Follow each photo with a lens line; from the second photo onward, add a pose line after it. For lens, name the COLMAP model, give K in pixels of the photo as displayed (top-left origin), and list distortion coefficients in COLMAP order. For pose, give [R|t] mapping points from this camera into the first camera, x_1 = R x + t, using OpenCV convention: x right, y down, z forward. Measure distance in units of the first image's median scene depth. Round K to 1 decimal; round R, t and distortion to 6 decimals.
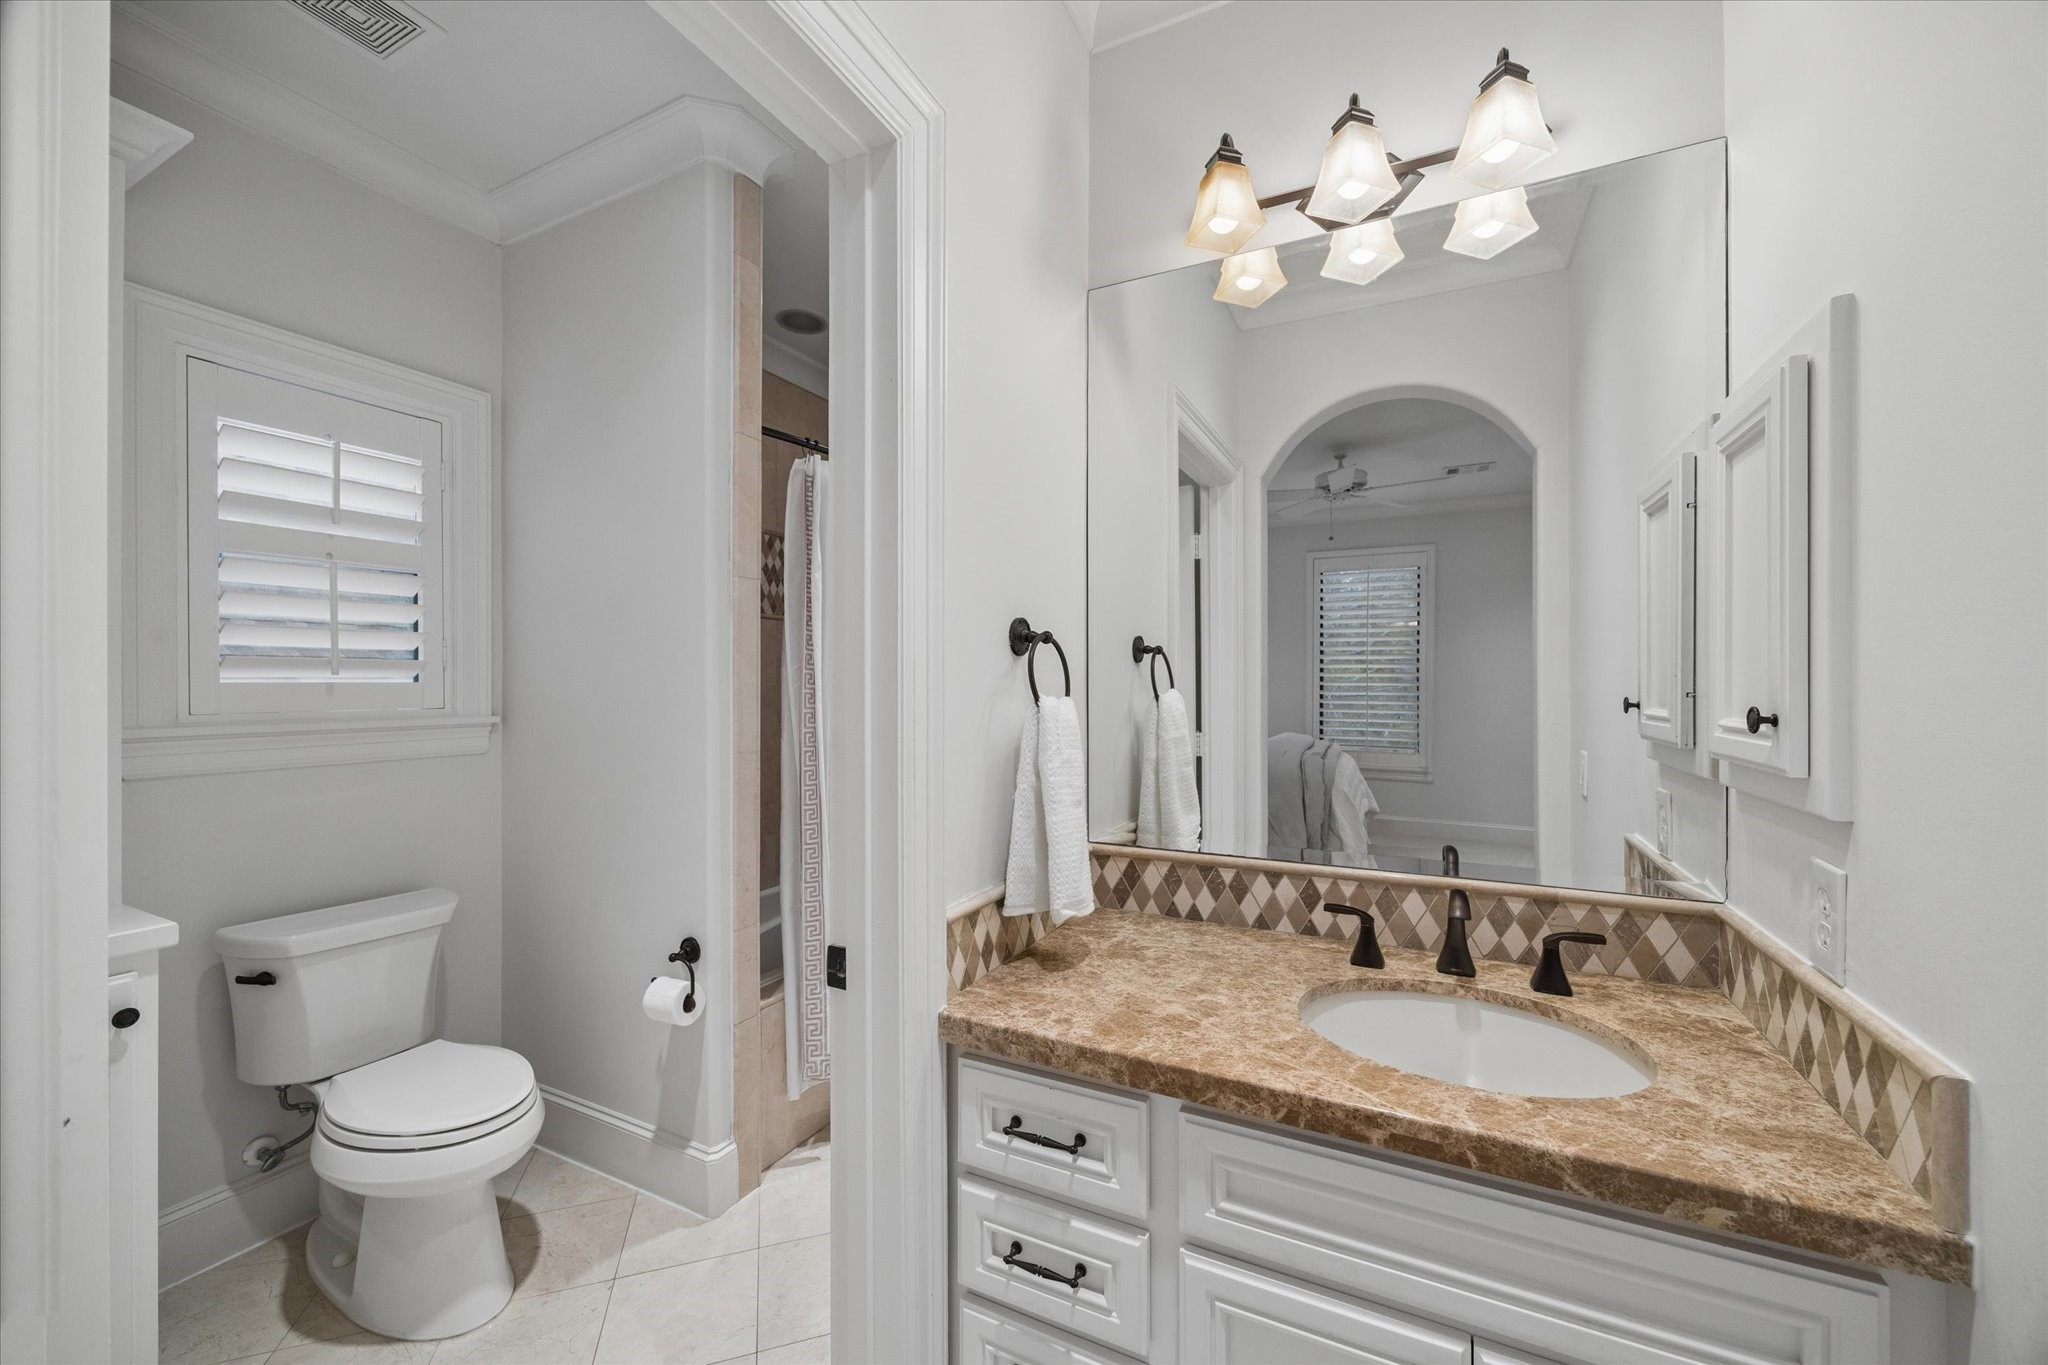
lens RADIAL K [[820.9, 0, 1032.3], [0, 820.9, 682.0], [0, 0, 1]] dist [-0.001509, -0.000055]
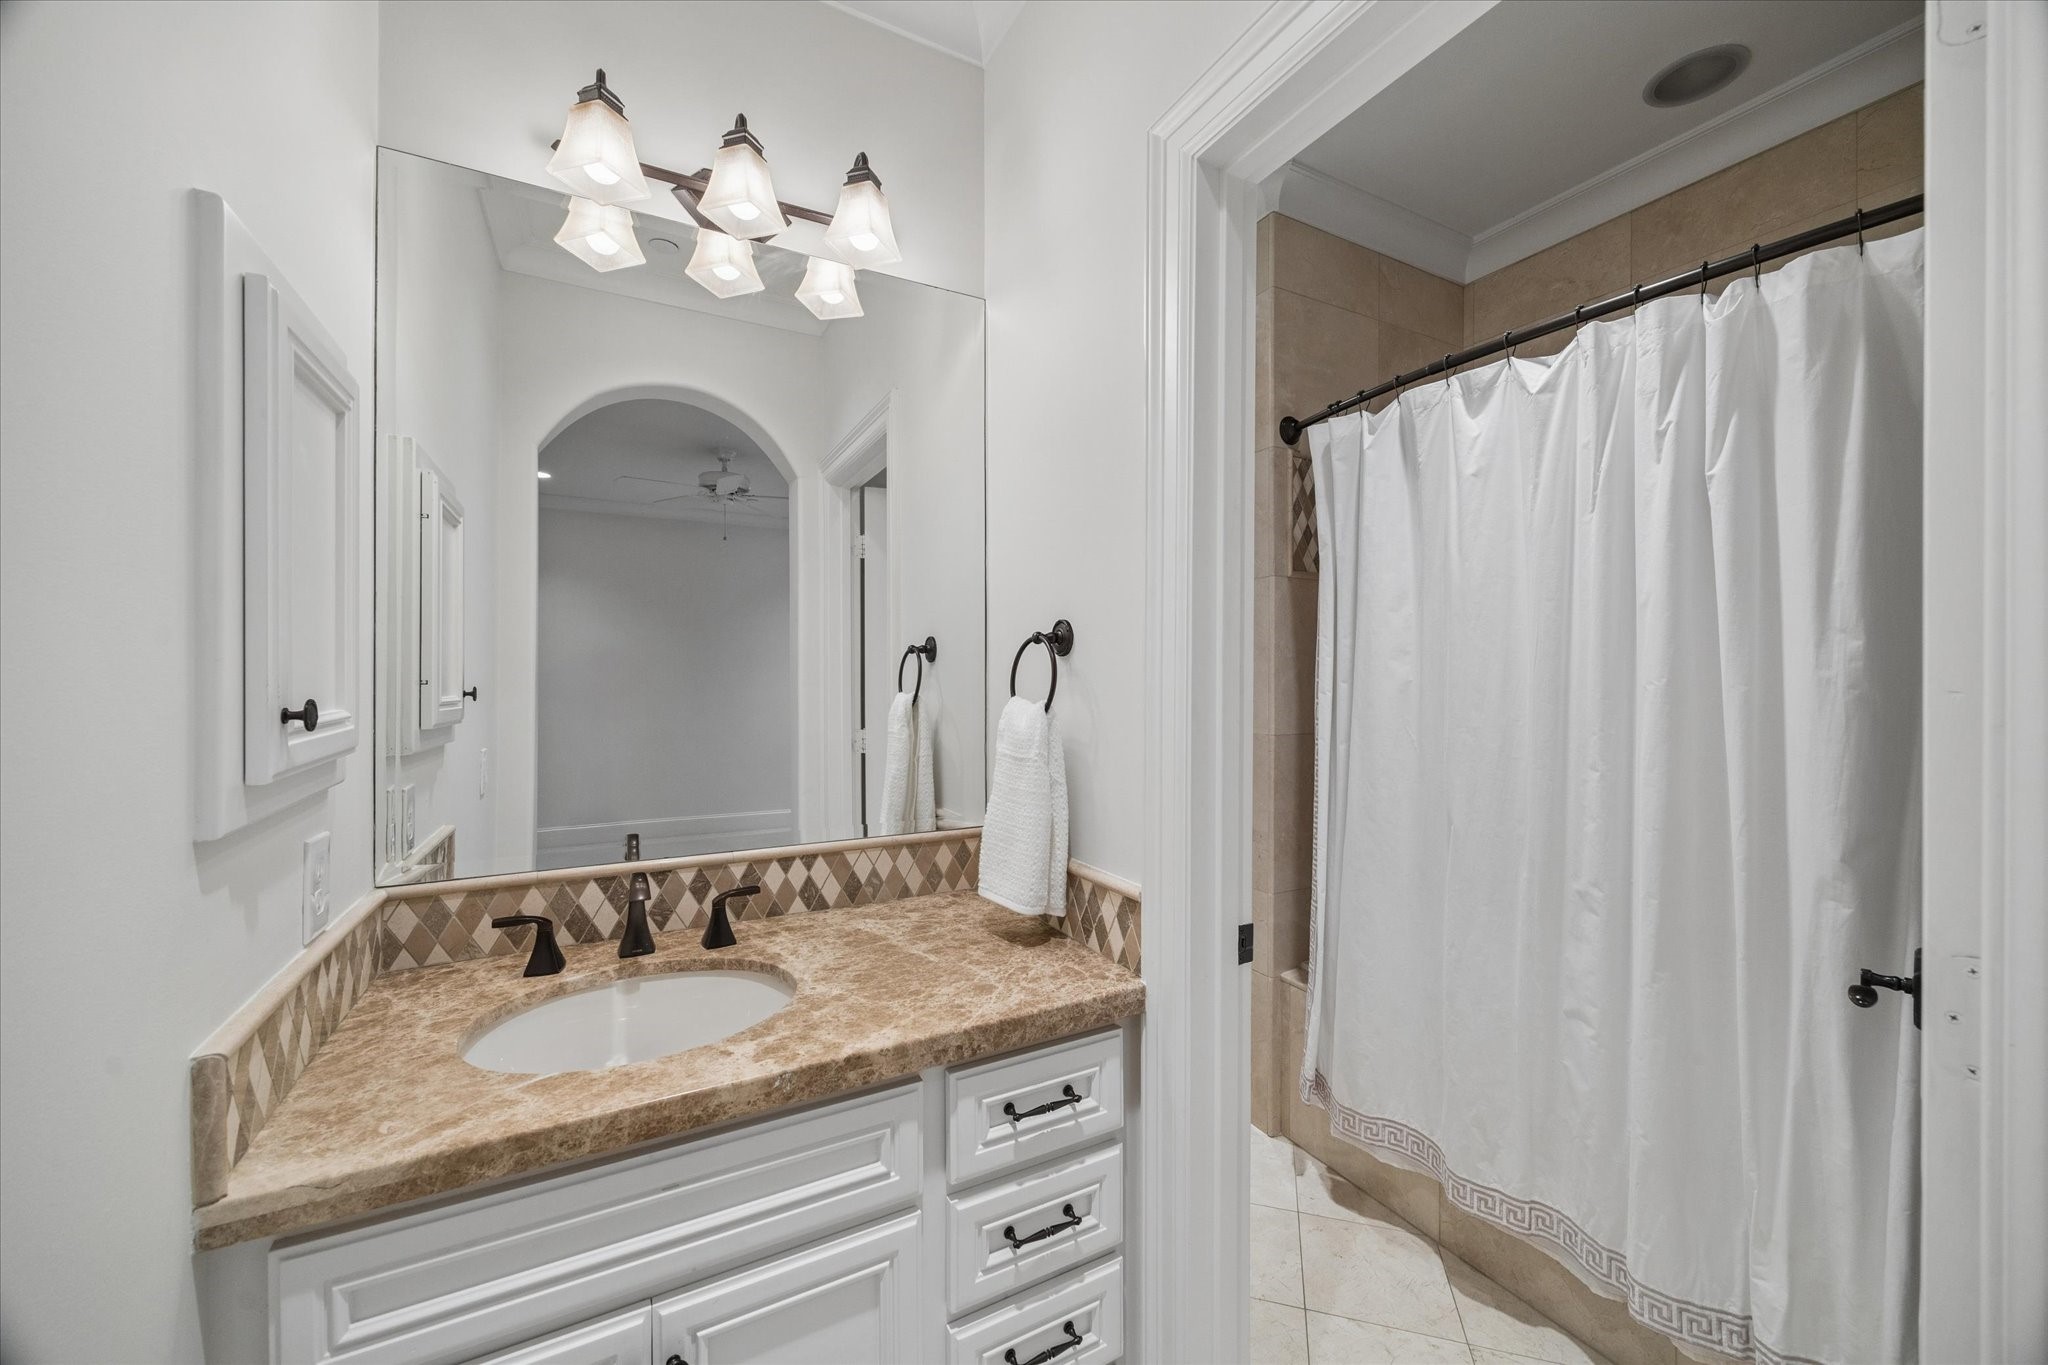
lens RADIAL K [[781.2, 0, 1024.1], [0, 781.2, 673.2], [0, 0, 1]] dist [0.029645, -0.000029]
pose [[0.586671, 0.003207, 0.809819, -0.119289], [-0.000660, 0.999994, -0.003482, 0.000261], [-0.809825, 0.001508, 0.586670, 0.060712]]
